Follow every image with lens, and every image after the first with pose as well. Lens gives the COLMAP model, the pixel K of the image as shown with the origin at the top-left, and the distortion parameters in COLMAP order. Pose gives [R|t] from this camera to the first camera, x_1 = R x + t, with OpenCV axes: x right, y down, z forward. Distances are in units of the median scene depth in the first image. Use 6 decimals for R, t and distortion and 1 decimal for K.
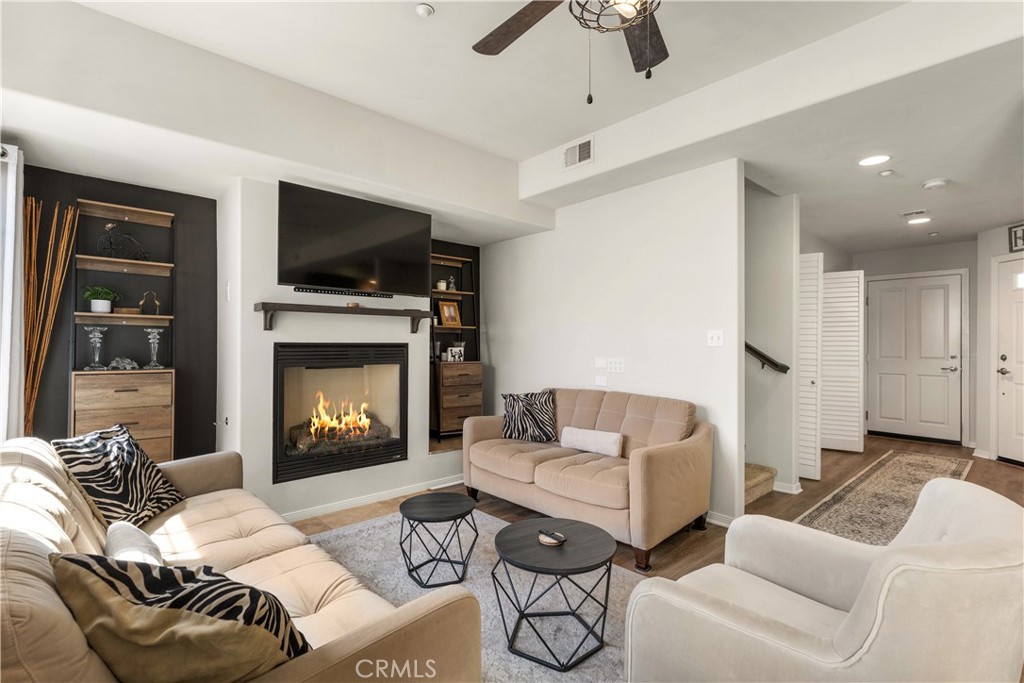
lens RADIAL K [[471.4, 0, 512.0], [0, 471.4, 341.5], [0, 0, 1]] dist [0.002364, 0.000390]
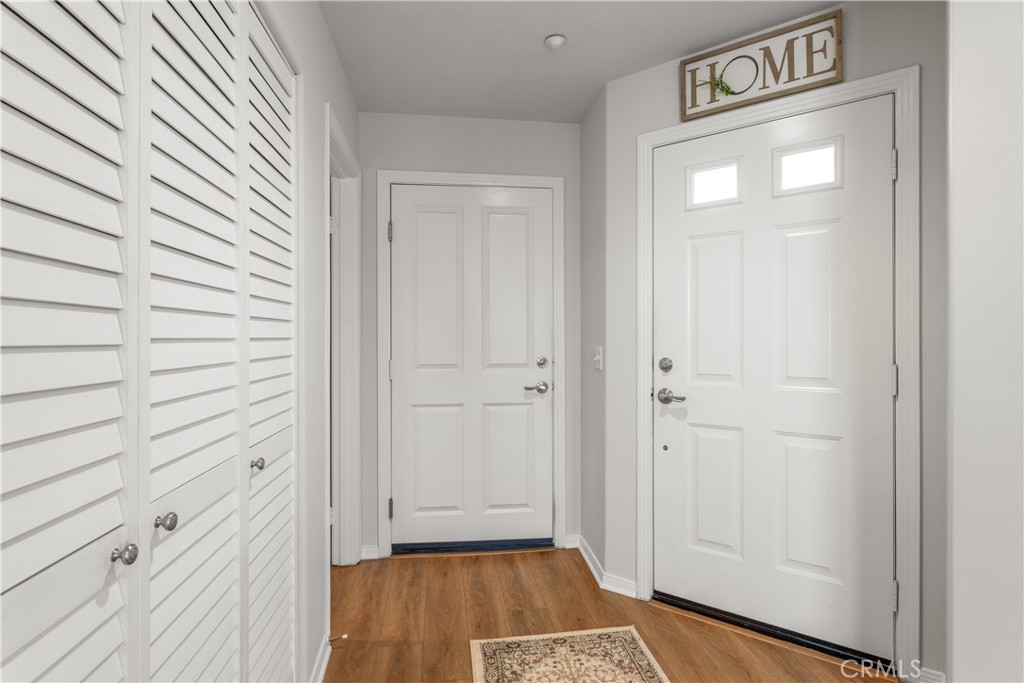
lens RADIAL K [[538.4, 0, 512.0], [0, 538.4, 341.5], [0, 0, 1]] dist [-0.000318, -0.000093]
pose [[0.570537, -0.009034, 0.821222, 0.543131], [0.000932, 0.999946, 0.010352, 0.007355], [-0.821271, -0.005141, 0.570514, 0.819431]]
